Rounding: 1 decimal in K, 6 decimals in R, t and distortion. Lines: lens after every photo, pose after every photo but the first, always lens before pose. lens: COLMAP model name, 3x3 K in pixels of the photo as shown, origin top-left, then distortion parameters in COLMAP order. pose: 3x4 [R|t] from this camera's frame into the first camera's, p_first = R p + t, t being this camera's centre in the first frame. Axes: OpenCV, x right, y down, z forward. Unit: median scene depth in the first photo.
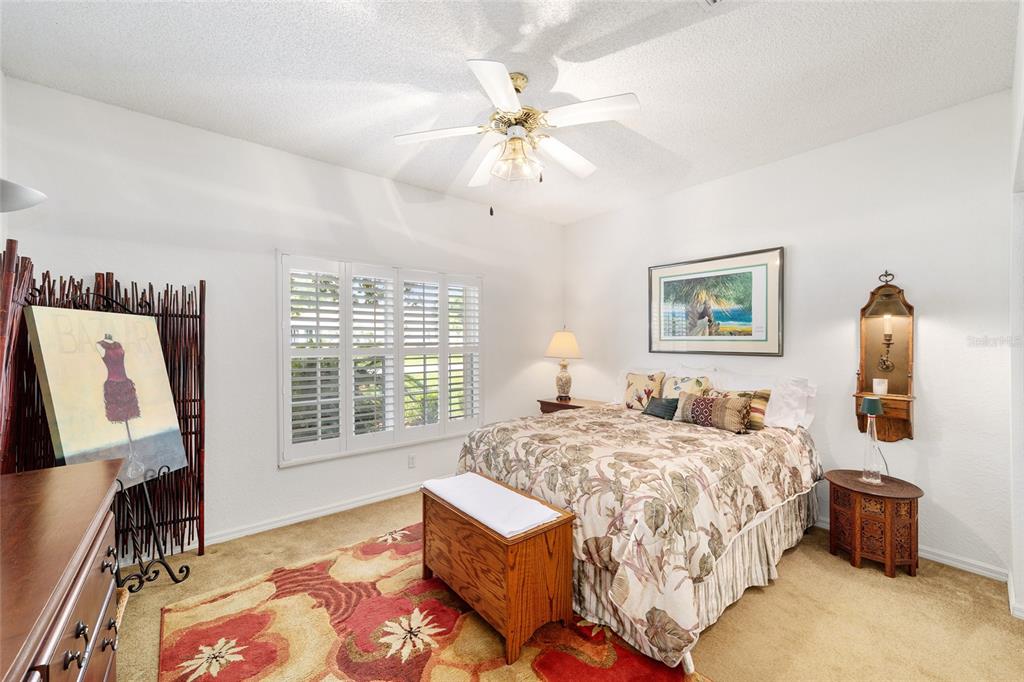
lens RADIAL K [[400.6, 0, 501.1], [0, 400.6, 344.5], [0, 0, 1]] dist [-0.007036, 0.000415]
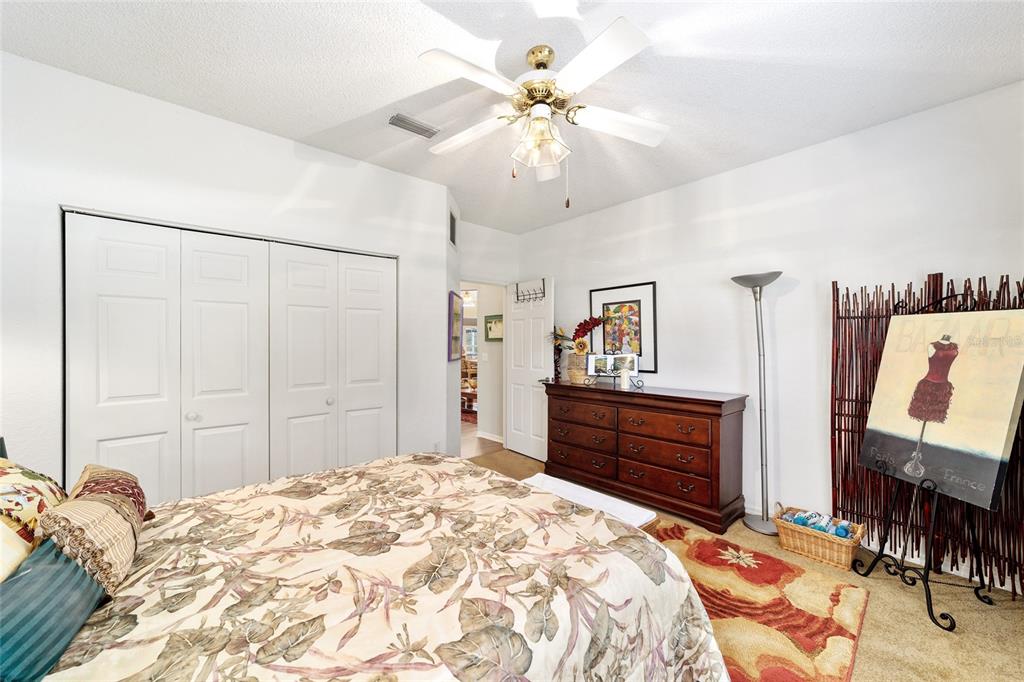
lens RADIAL K [[400.6, 0, 501.1], [0, 400.6, 344.5], [0, 0, 1]] dist [-0.007036, 0.000415]
pose [[-0.999199, 0.004731, -0.039737, 0.169408], [0.004185, 0.999896, 0.013812, -0.020485], [0.039799, 0.013635, -0.999115, 1.931893]]
